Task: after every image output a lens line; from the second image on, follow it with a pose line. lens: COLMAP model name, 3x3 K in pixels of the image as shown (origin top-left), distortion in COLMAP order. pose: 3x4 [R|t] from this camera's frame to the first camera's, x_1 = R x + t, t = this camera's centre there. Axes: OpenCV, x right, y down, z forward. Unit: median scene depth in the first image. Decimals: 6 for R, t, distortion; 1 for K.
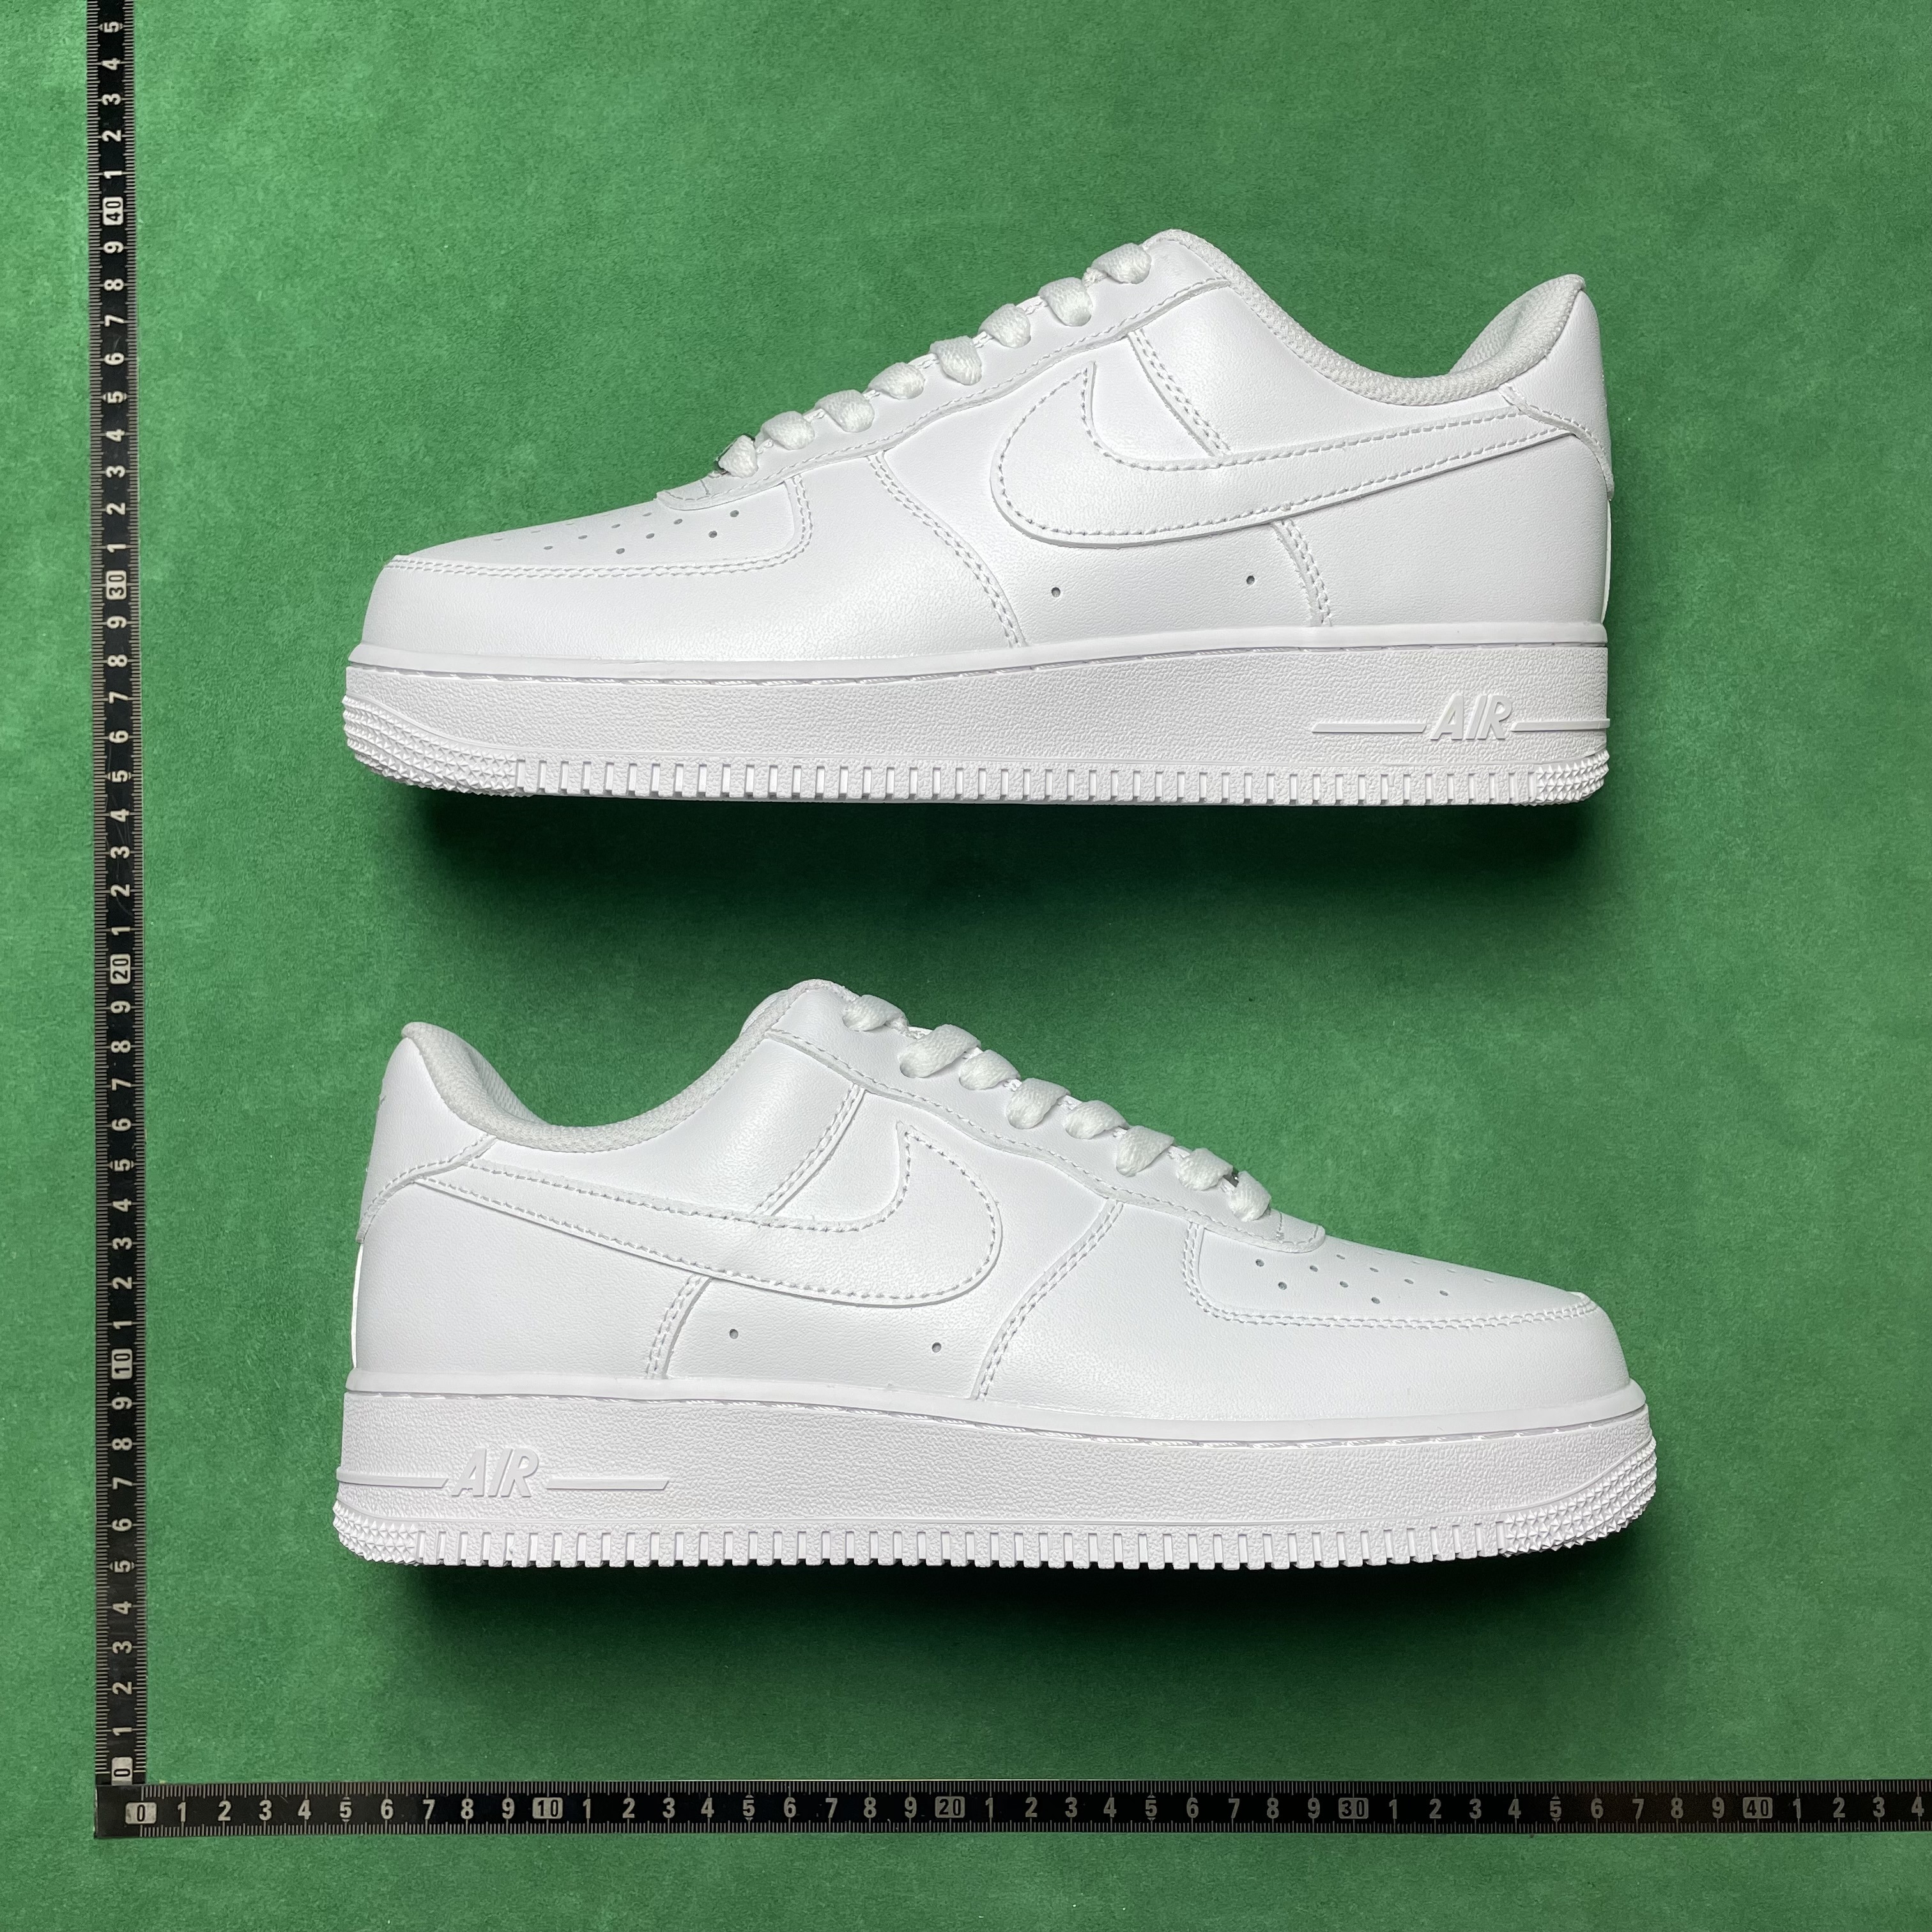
lens RADIAL K [[1960.6, 0, 982.2], [0, 1960.6, 960.9], [0, 0, 1]] dist [0.076196, 0.000000]
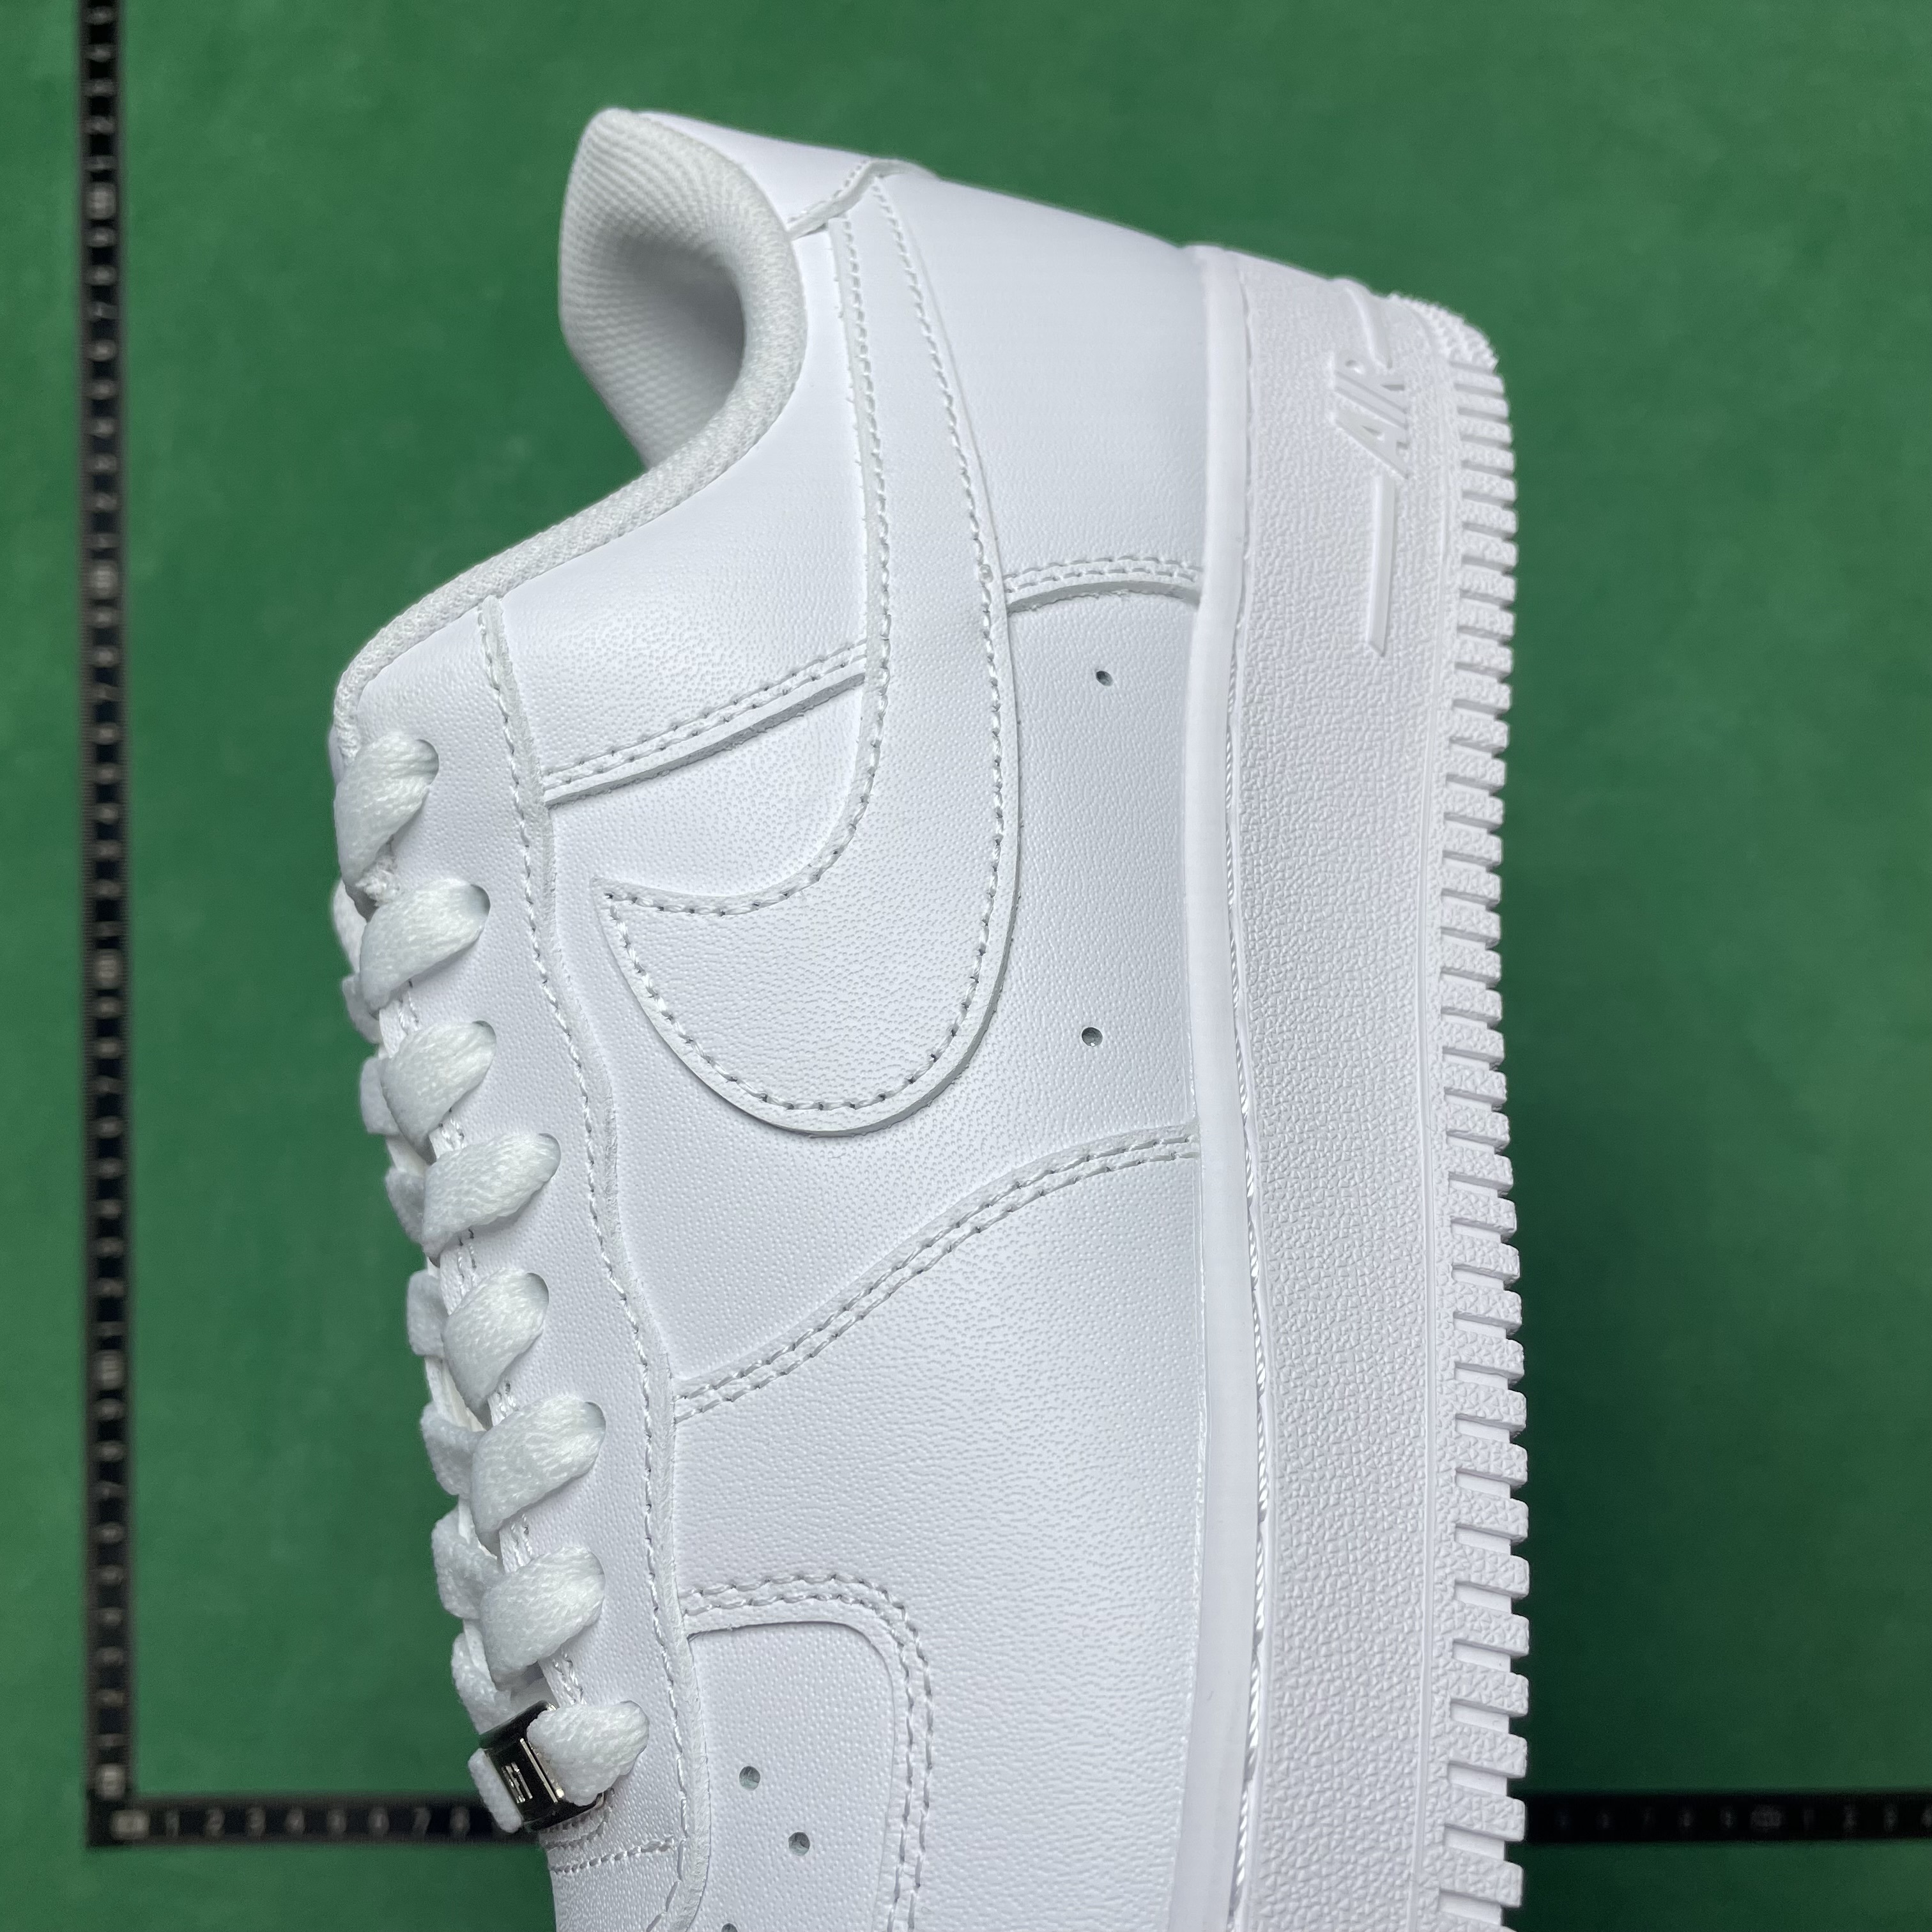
lens RADIAL K [[1960.6, 0, 979.3], [0, 1960.6, 982.0], [0, 0, 1]] dist [0.076196, 0.000000]
pose [[0.159183, -0.921562, 0.354097, -0.110846], [0.975728, 0.201492, 0.085762, -0.244577], [-0.150383, 0.331850, 0.931268, 0.556315]]
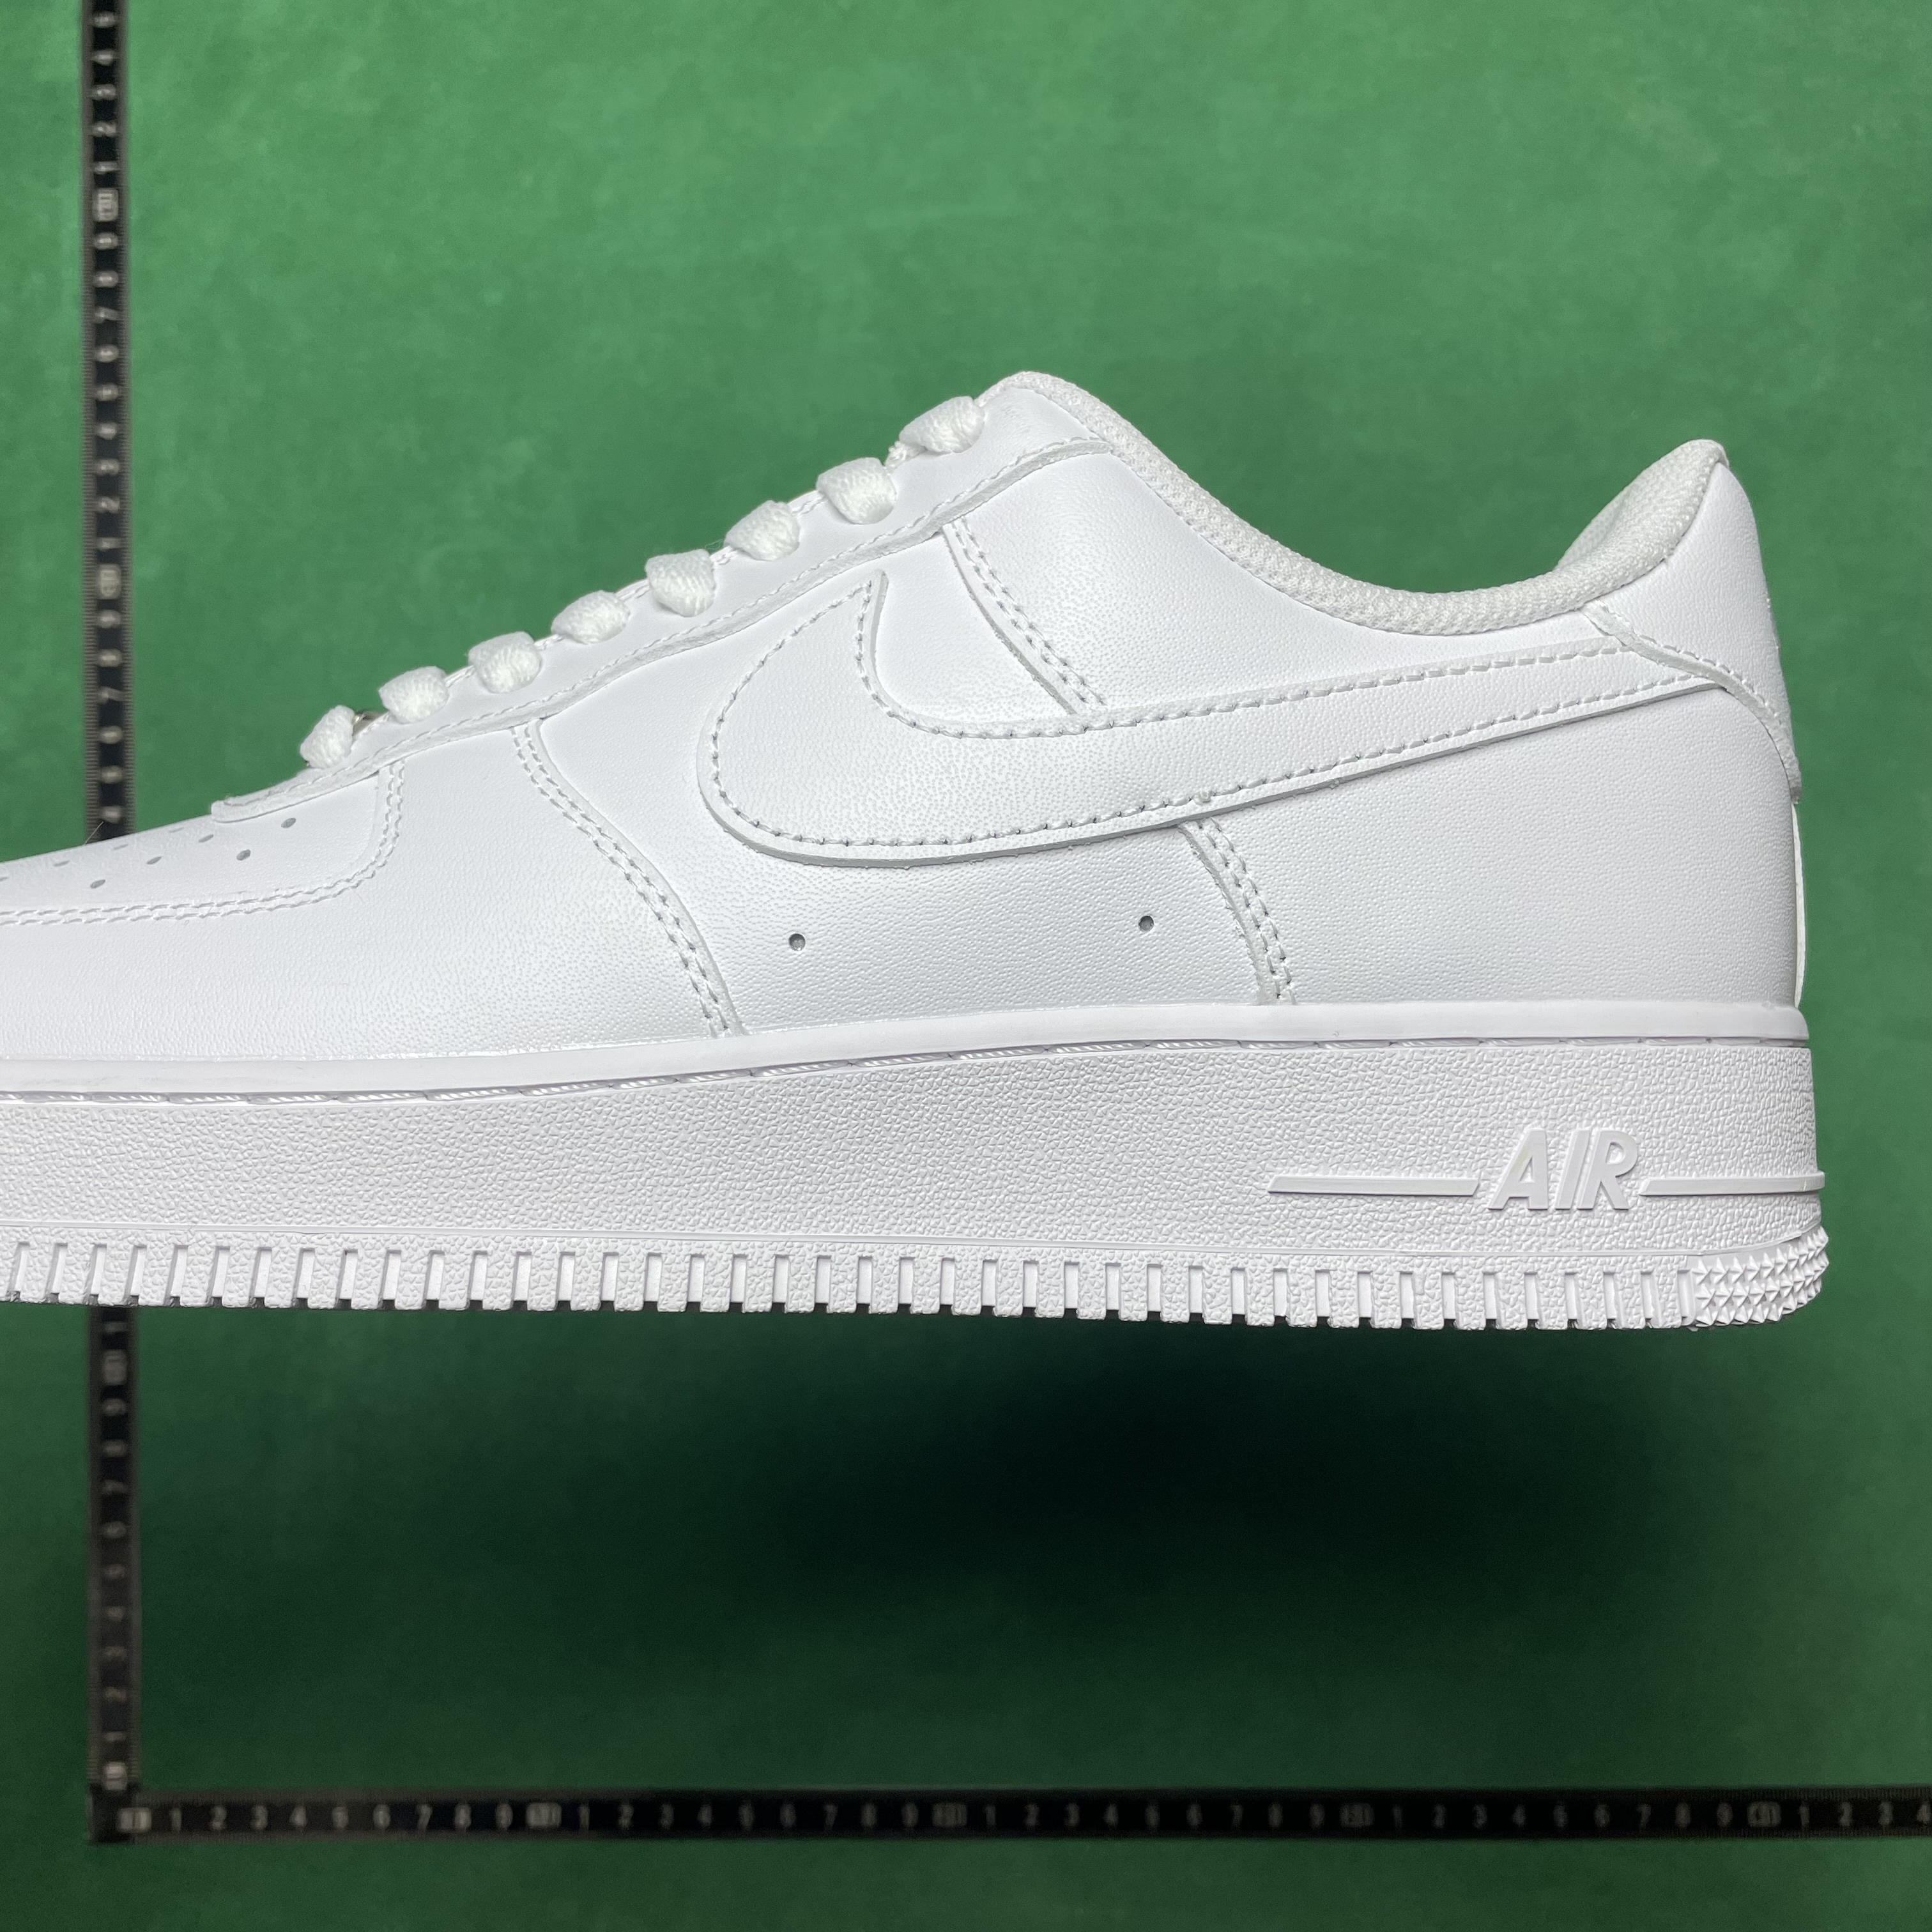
lens RADIAL K [[1960.6, 0, 968.3], [0, 1960.6, 978.2], [0, 0, 1]] dist [0.076196, 0.000000]
pose [[0.995513, -0.000999, -0.094622, 0.135073], [-0.017991, 0.979708, -0.199619, -0.062568], [0.092902, 0.200426, 0.975294, 0.435391]]
